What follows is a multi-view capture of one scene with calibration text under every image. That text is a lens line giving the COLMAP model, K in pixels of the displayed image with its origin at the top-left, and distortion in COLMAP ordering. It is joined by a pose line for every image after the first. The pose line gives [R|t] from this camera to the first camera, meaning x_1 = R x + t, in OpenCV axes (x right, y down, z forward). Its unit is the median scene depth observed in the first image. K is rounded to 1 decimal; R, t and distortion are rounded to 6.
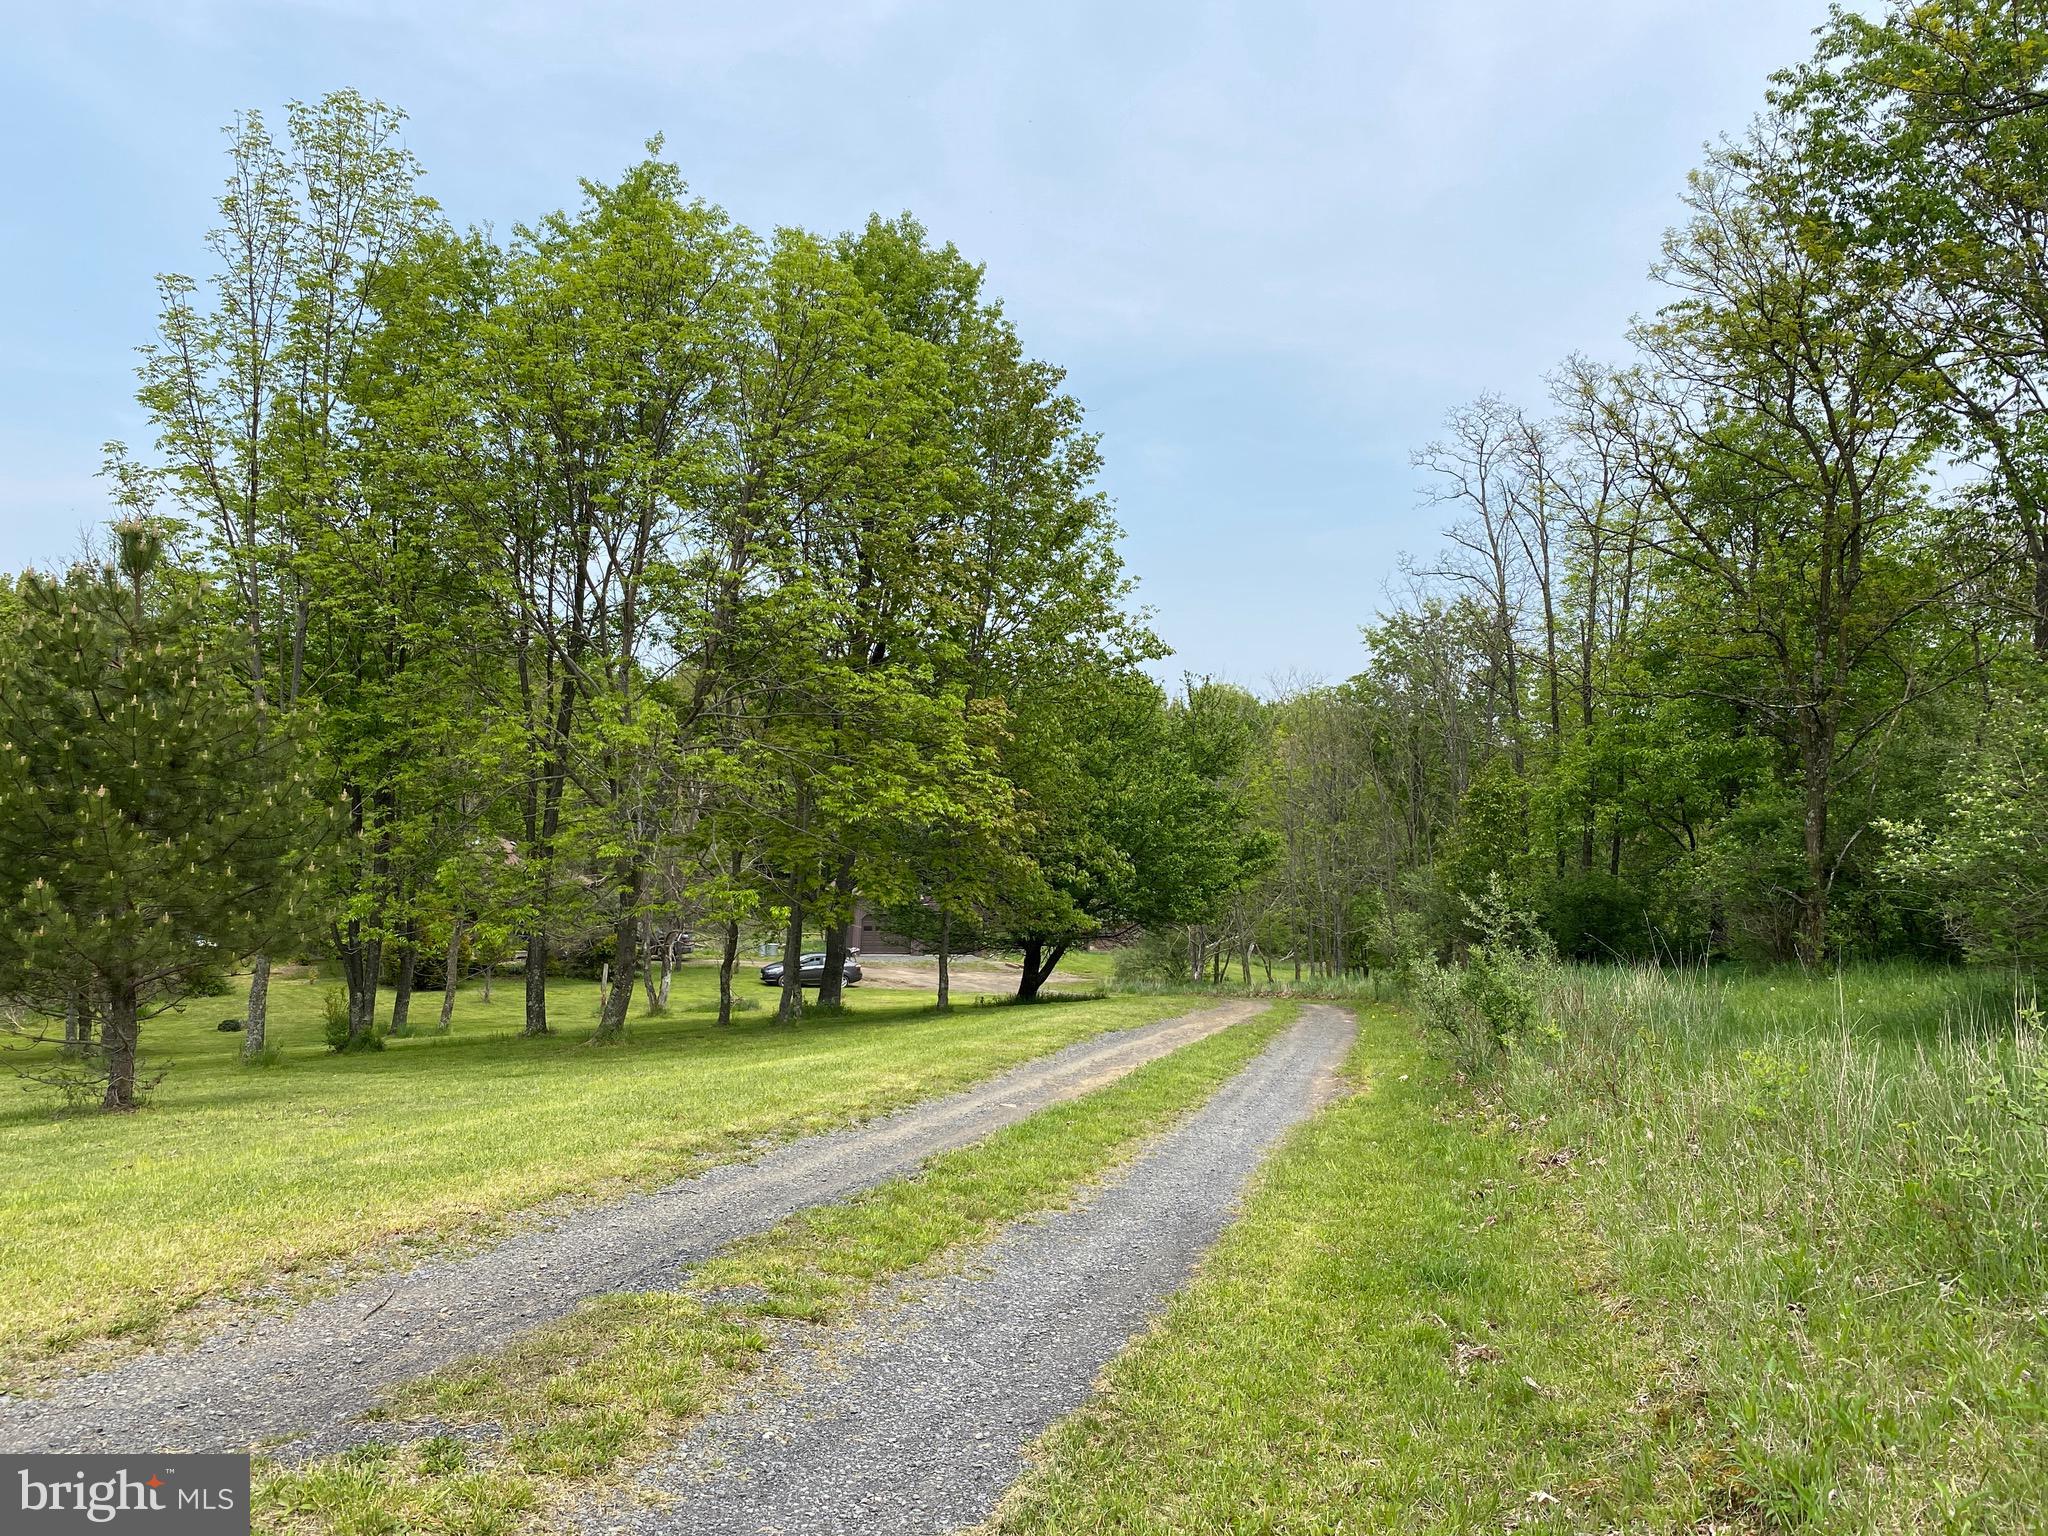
lens RADIAL K [[1555.1, 0, 1028.6], [0, 1555.1, 772.9], [0, 0, 1]] dist [0.041201, -0.048301]
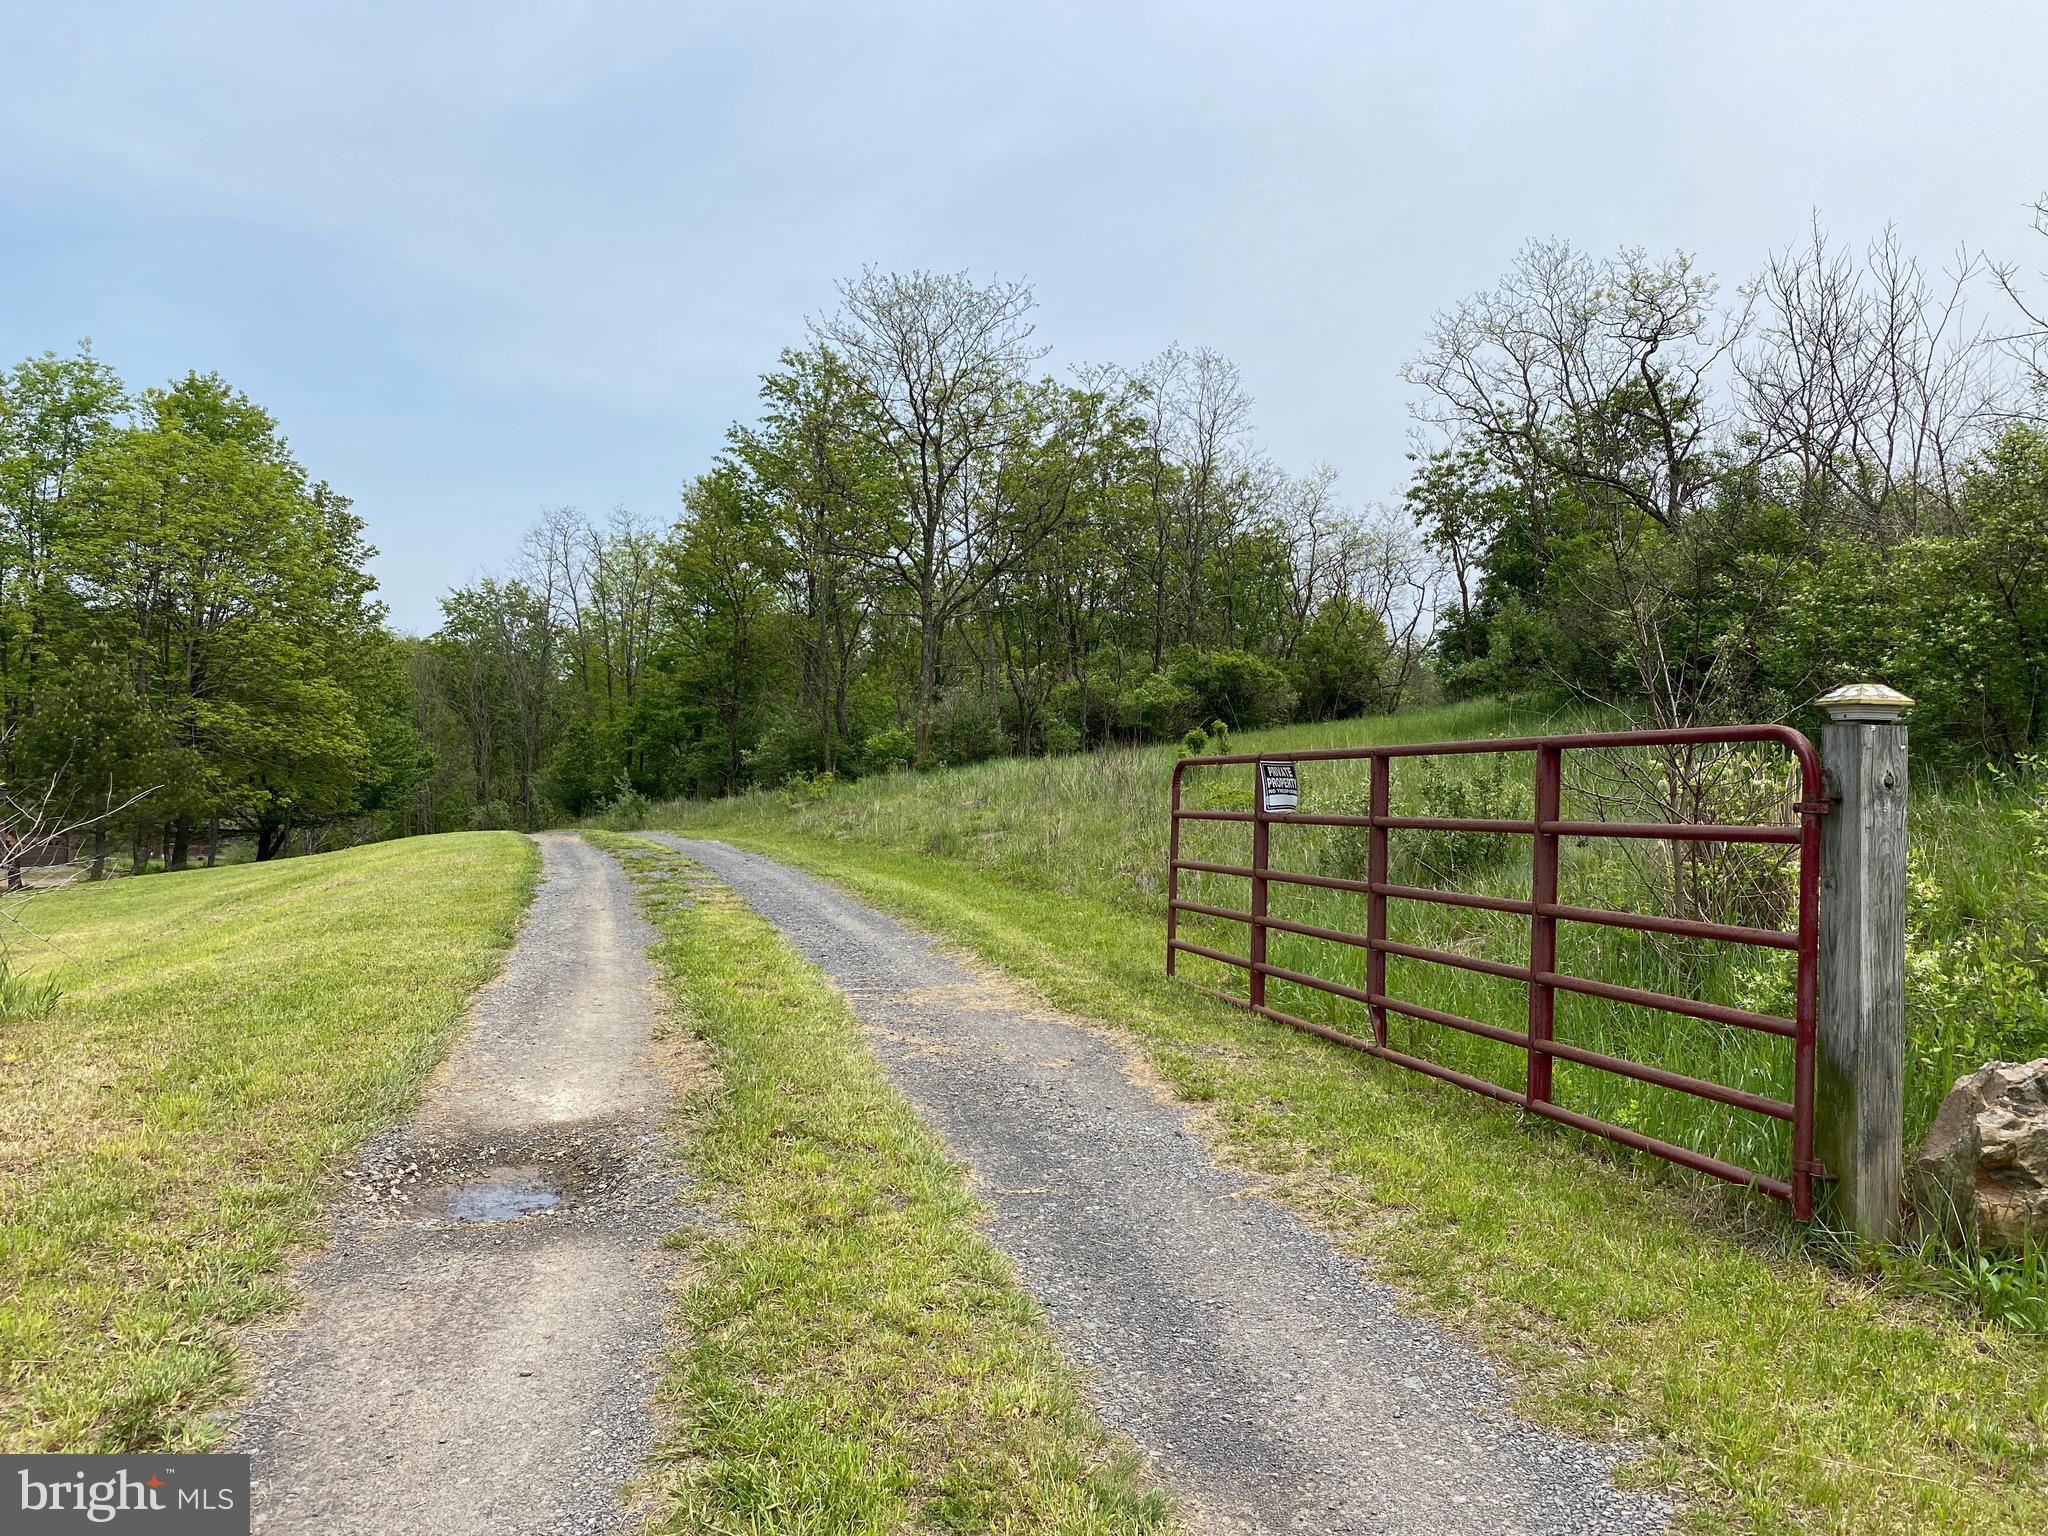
lens RADIAL K [[1555.1, 0, 1025.8], [0, 1555.1, 765.9], [0, 0, 1]] dist [0.041201, -0.048301]
pose [[0.802152, -0.028302, 0.596448, -0.415367], [-0.004626, 0.998552, 0.053603, -0.049144], [-0.597102, -0.045757, 0.800860, -0.874406]]
